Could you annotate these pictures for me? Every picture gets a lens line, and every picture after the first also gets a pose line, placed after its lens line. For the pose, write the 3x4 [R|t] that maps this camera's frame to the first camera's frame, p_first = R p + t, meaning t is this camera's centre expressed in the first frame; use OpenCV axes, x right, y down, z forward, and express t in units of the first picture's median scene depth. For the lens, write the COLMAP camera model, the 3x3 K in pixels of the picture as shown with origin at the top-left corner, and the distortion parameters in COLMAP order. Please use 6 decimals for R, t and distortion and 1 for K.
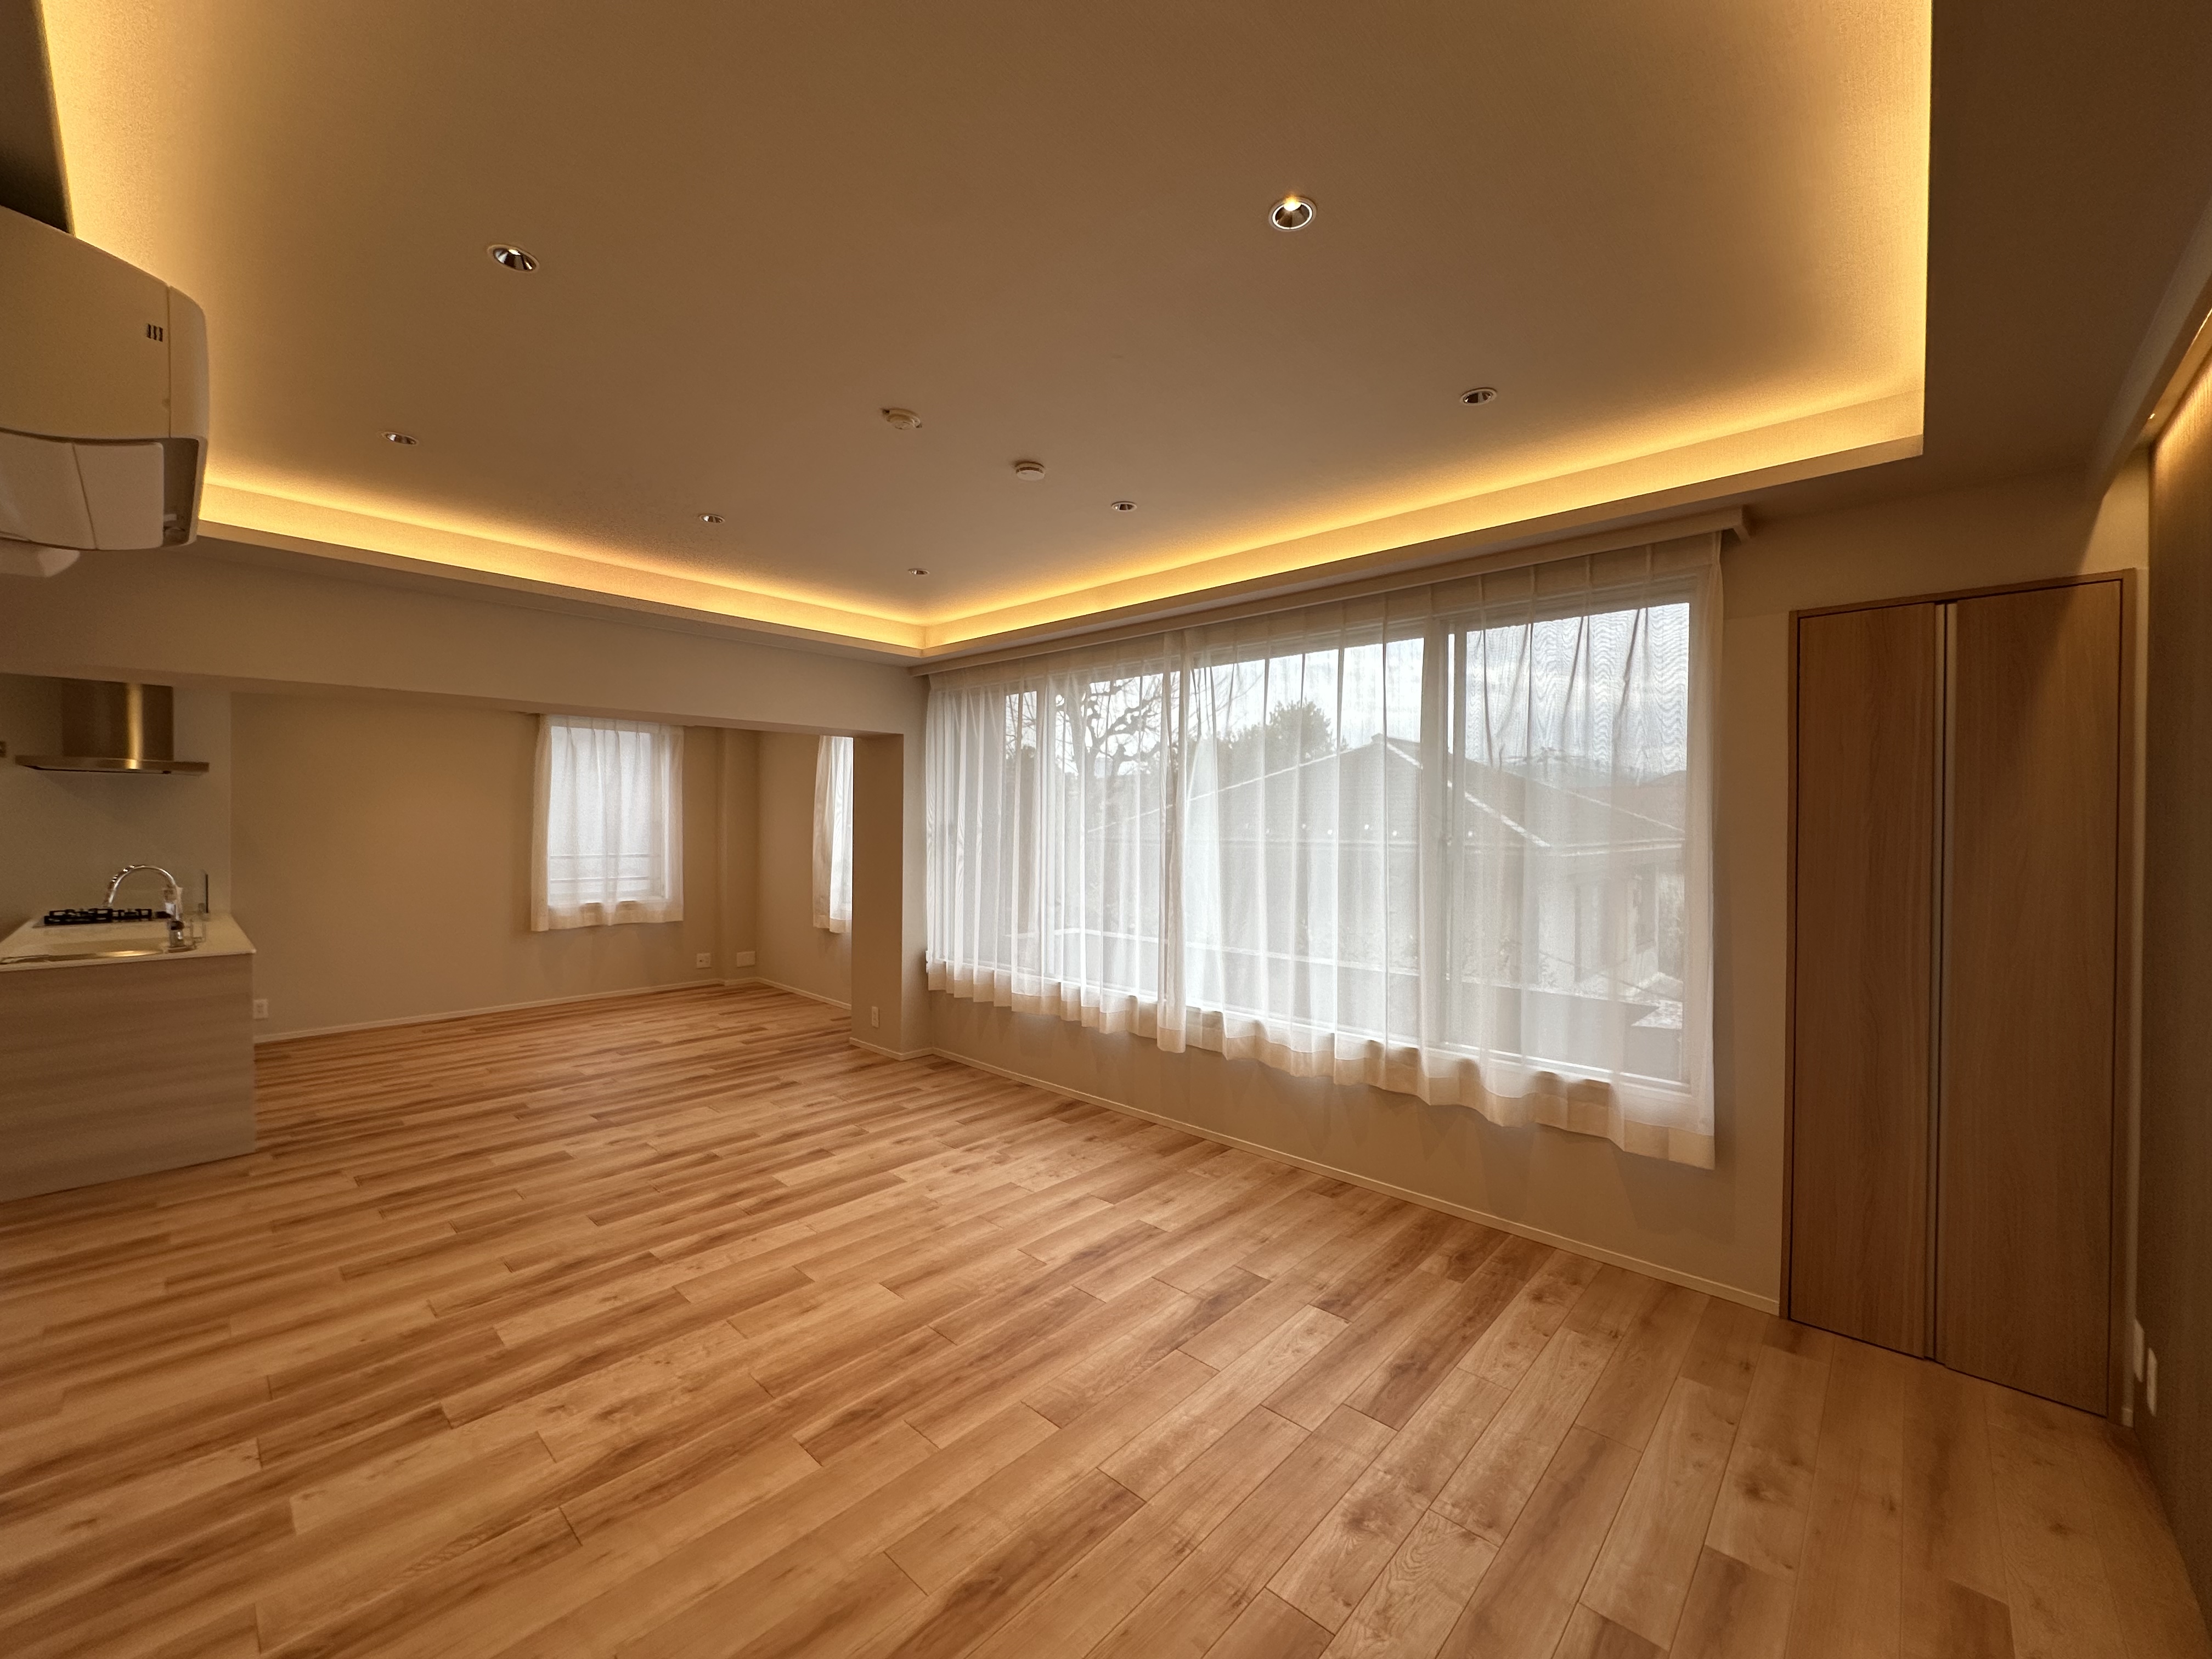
lens RADIAL K [[872.5, 0, 1109.3], [0, 872.5, 822.7], [0, 0, 1]] dist [0.002670, 0.000439]
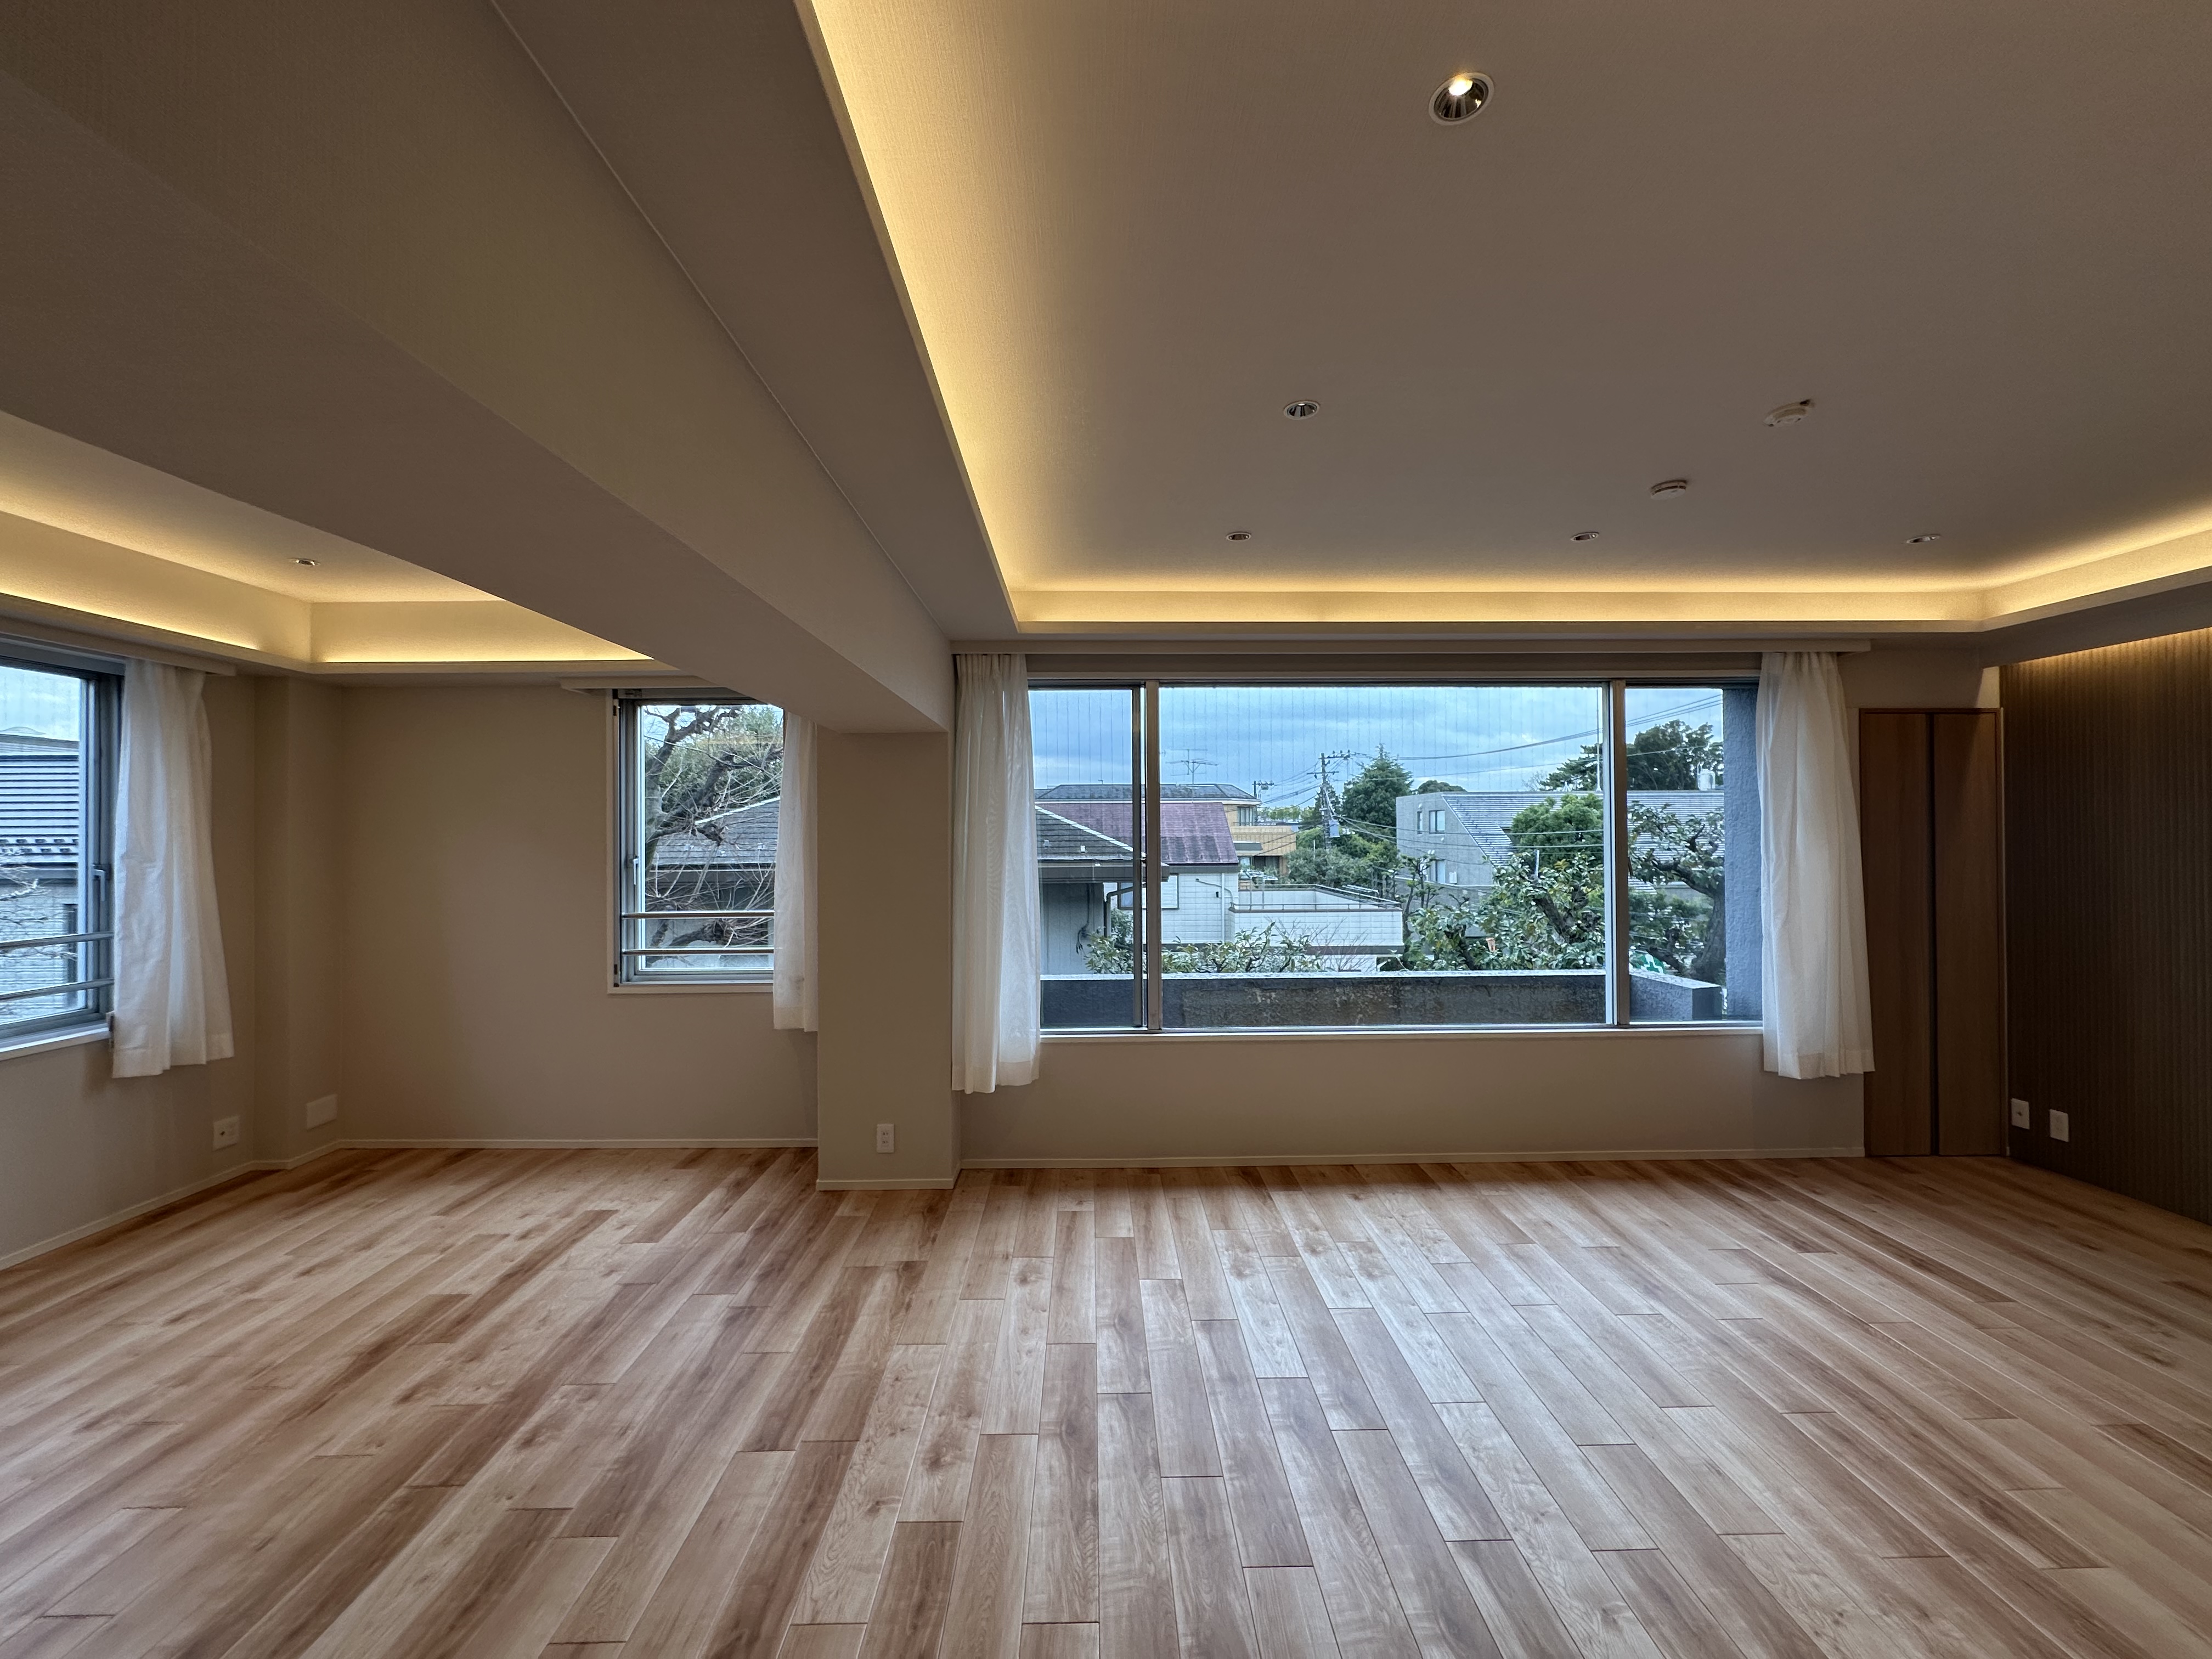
lens RADIAL K [[872.5, 0, 1113.4], [0, 872.5, 841.6], [0, 0, 1]] dist [0.002670, 0.000439]
pose [[0.712042, -0.006316, 0.702108, -0.905042], [0.007060, 0.999973, 0.001835, -0.010741], [-0.702101, 0.003650, 0.712068, 0.576752]]
